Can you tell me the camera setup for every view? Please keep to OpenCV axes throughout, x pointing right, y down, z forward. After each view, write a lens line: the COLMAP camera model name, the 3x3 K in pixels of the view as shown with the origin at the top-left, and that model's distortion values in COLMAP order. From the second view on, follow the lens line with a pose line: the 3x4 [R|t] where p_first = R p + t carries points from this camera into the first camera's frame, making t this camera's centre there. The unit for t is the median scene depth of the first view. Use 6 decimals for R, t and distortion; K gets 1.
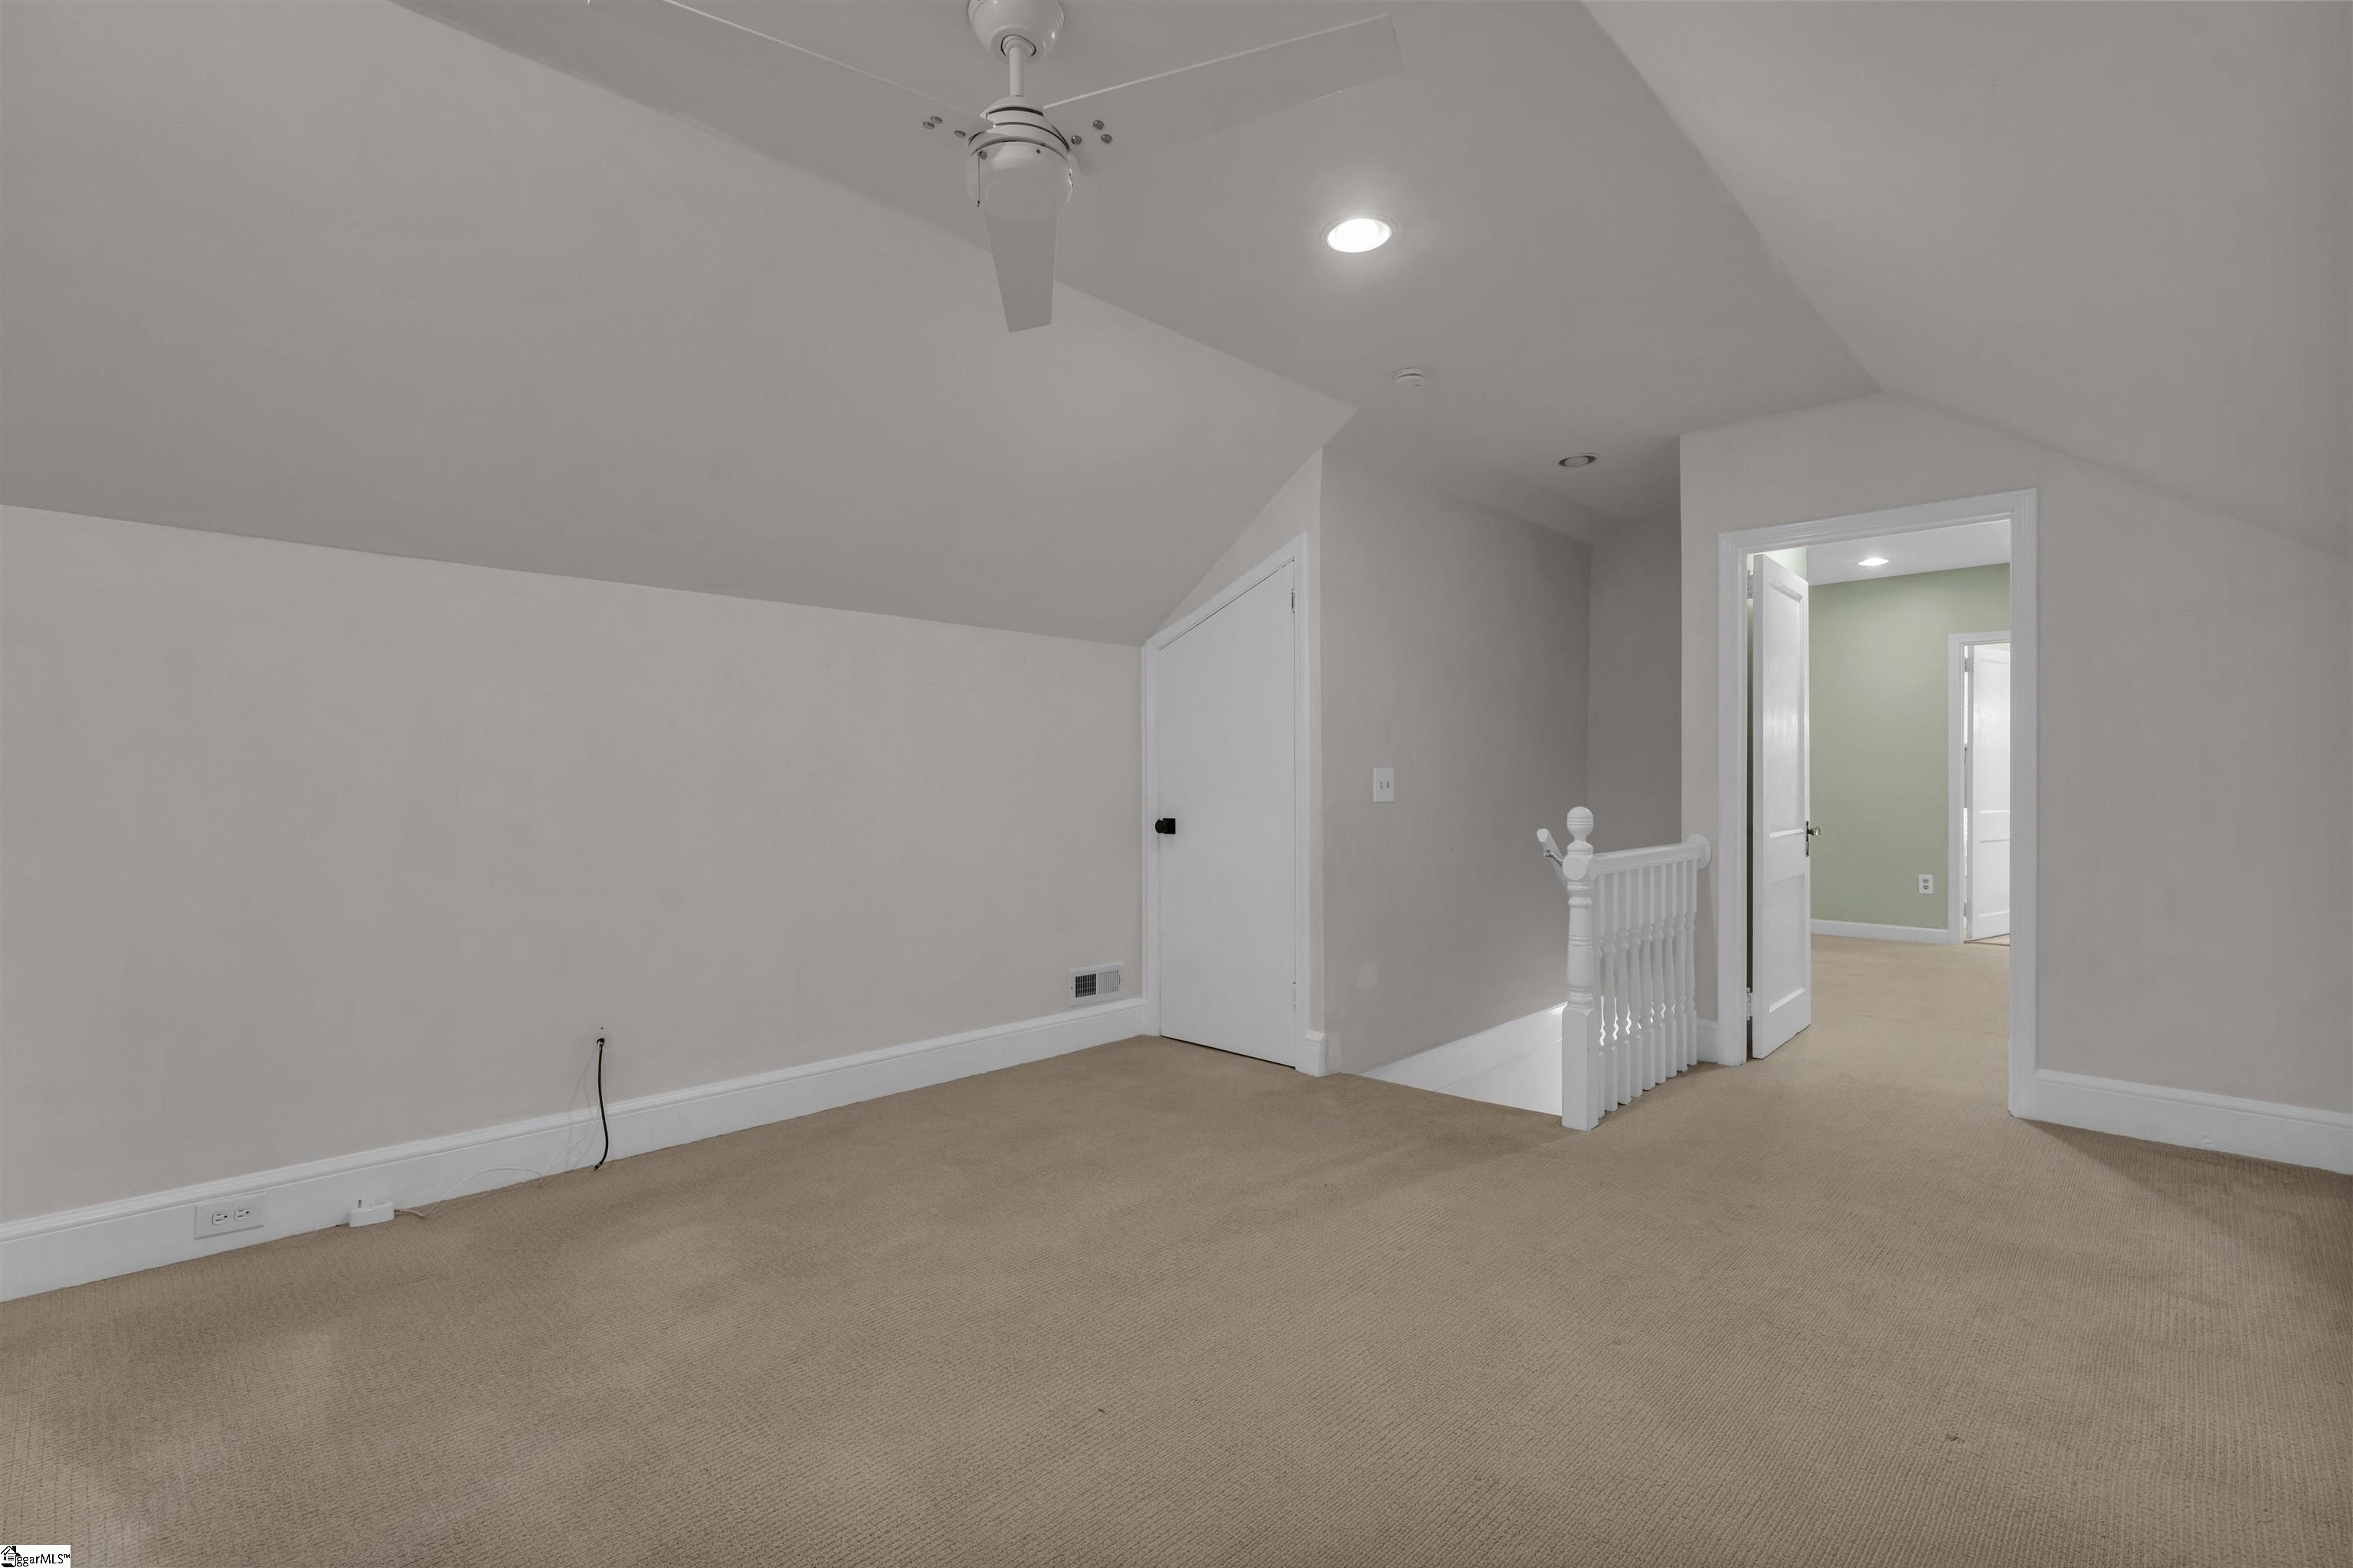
lens RADIAL K [[1060.3, 0, 1184.1], [0, 1060.3, 796.8], [0, 0, 1]] dist [-0.000862, 0.000164]
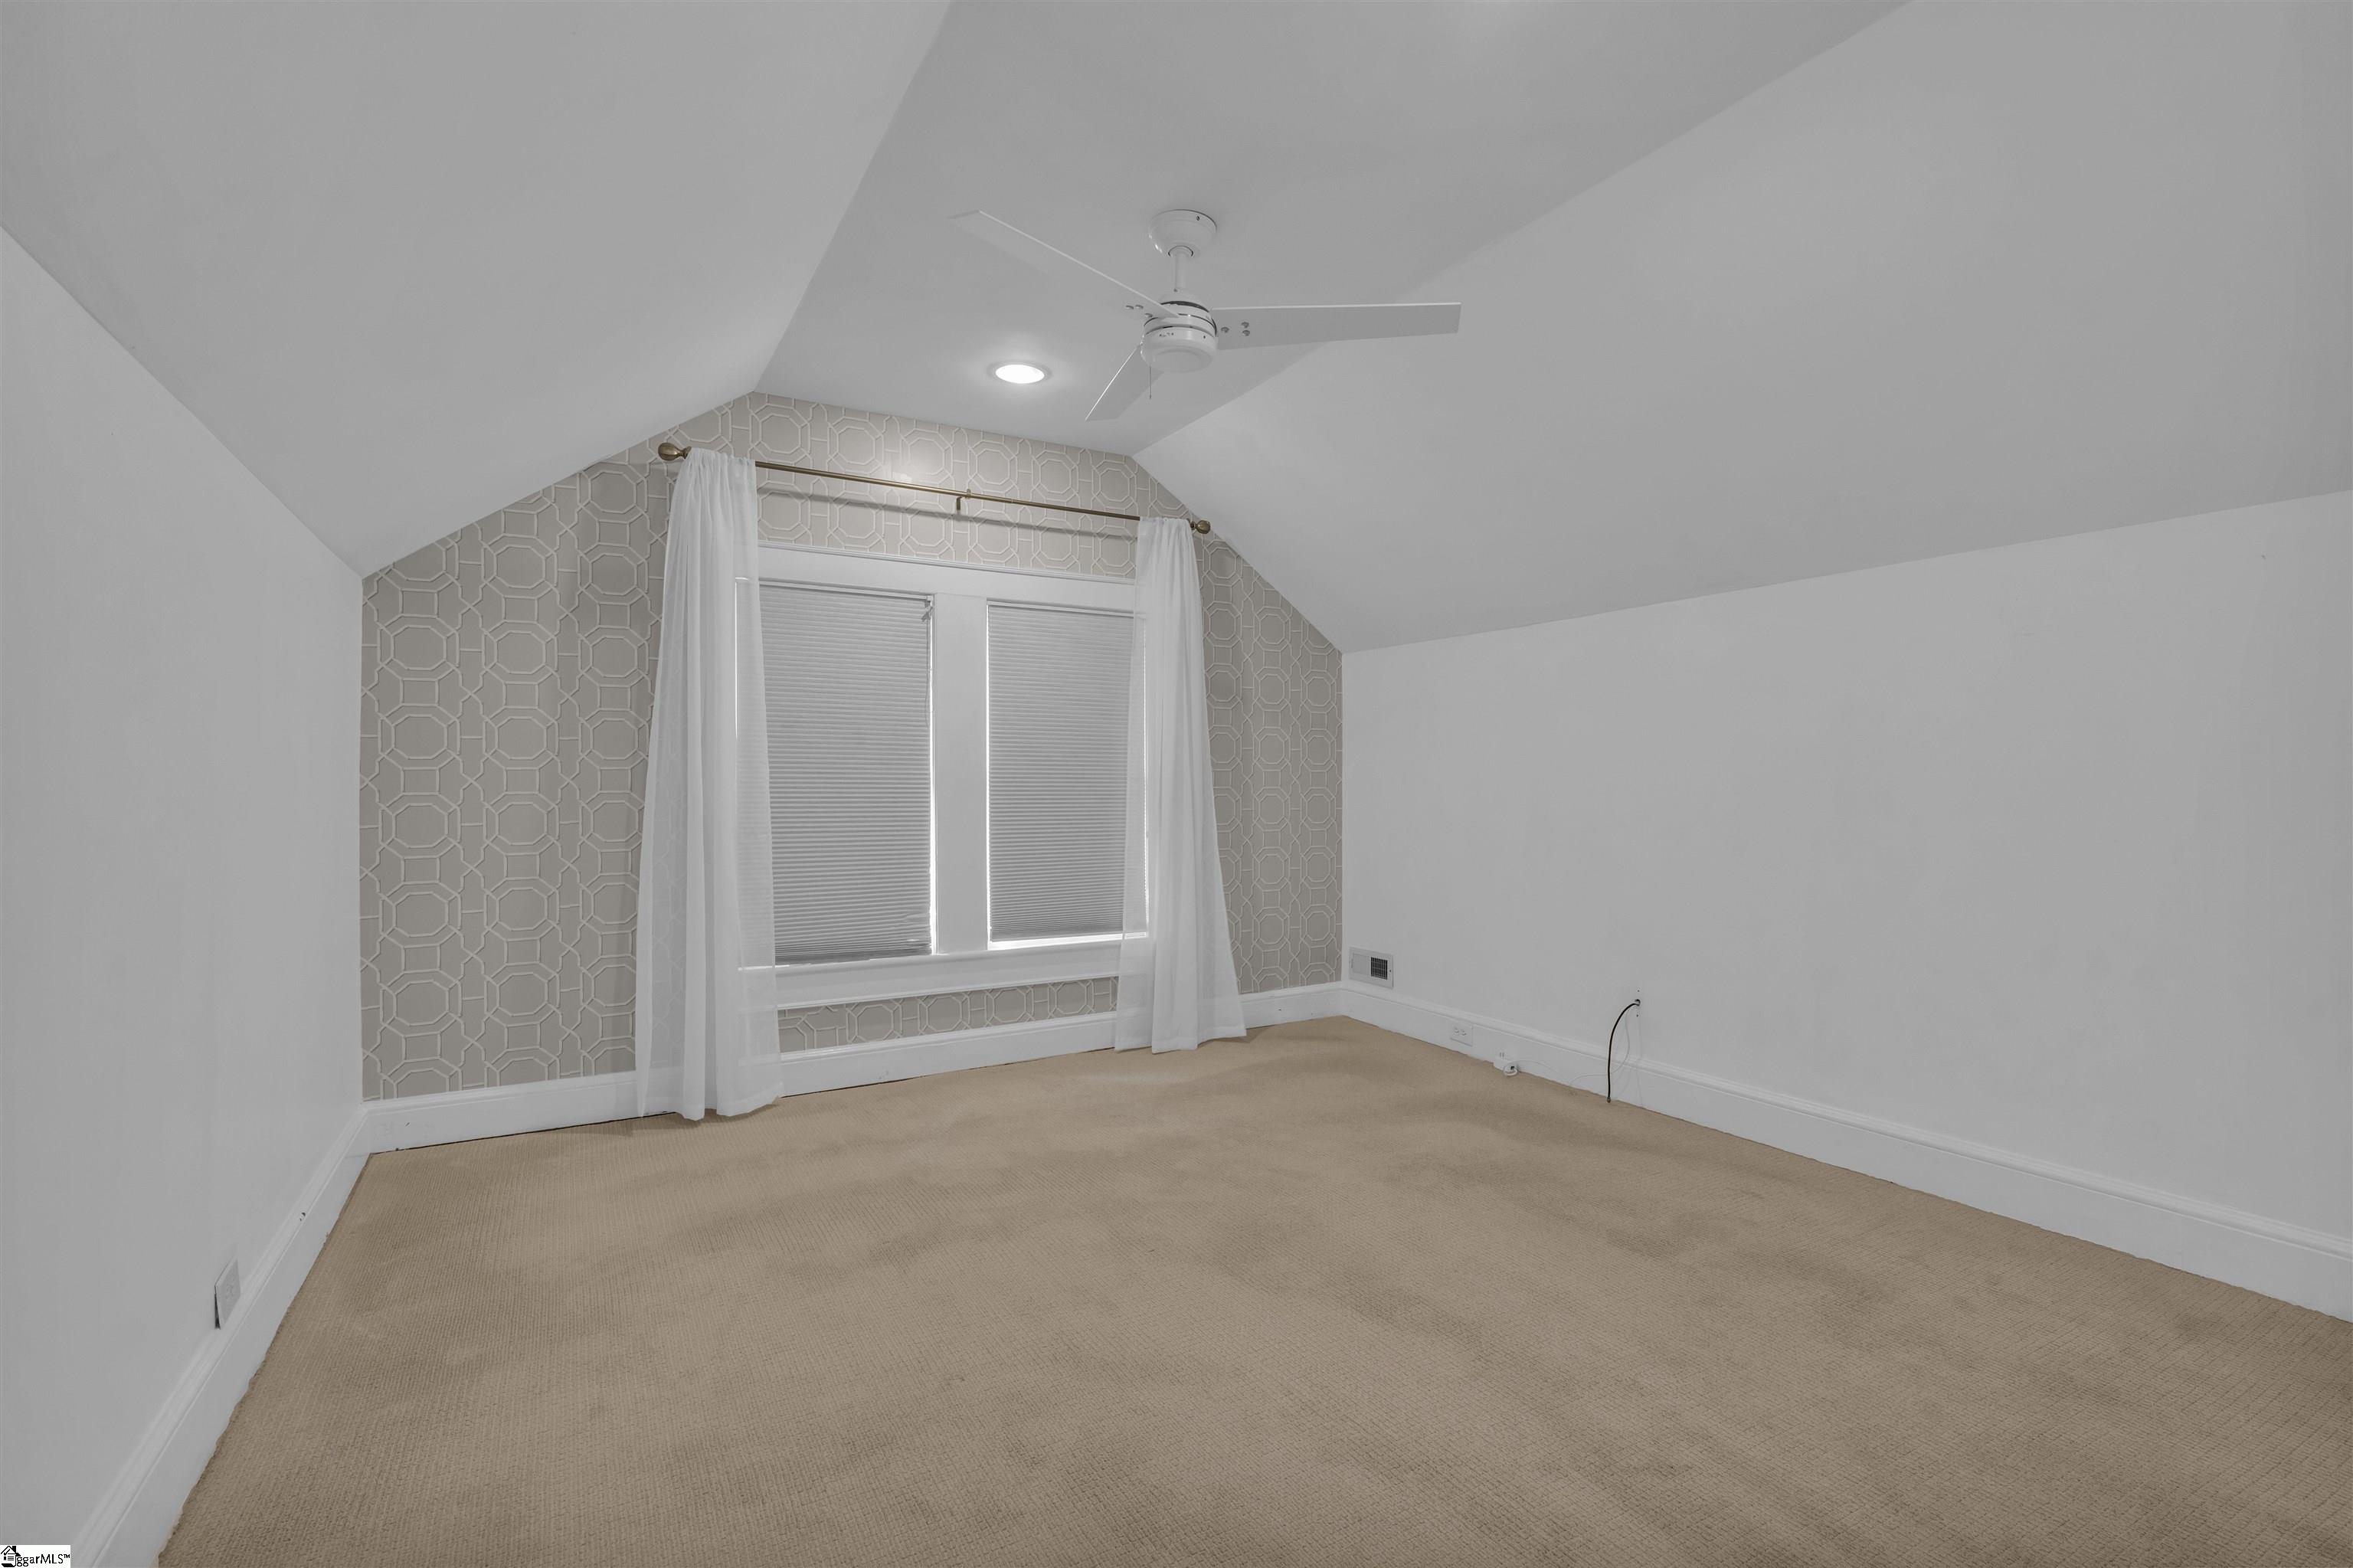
lens RADIAL K [[1060.3, 0, 1184.1], [0, 1060.3, 796.8], [0, 0, 1]] dist [-0.000862, 0.000164]
pose [[-0.287000, 0.005172, -0.957917, 0.714687], [-0.006269, 0.999954, 0.007277, -0.002874], [0.957910, 0.008094, -0.286955, 0.849049]]
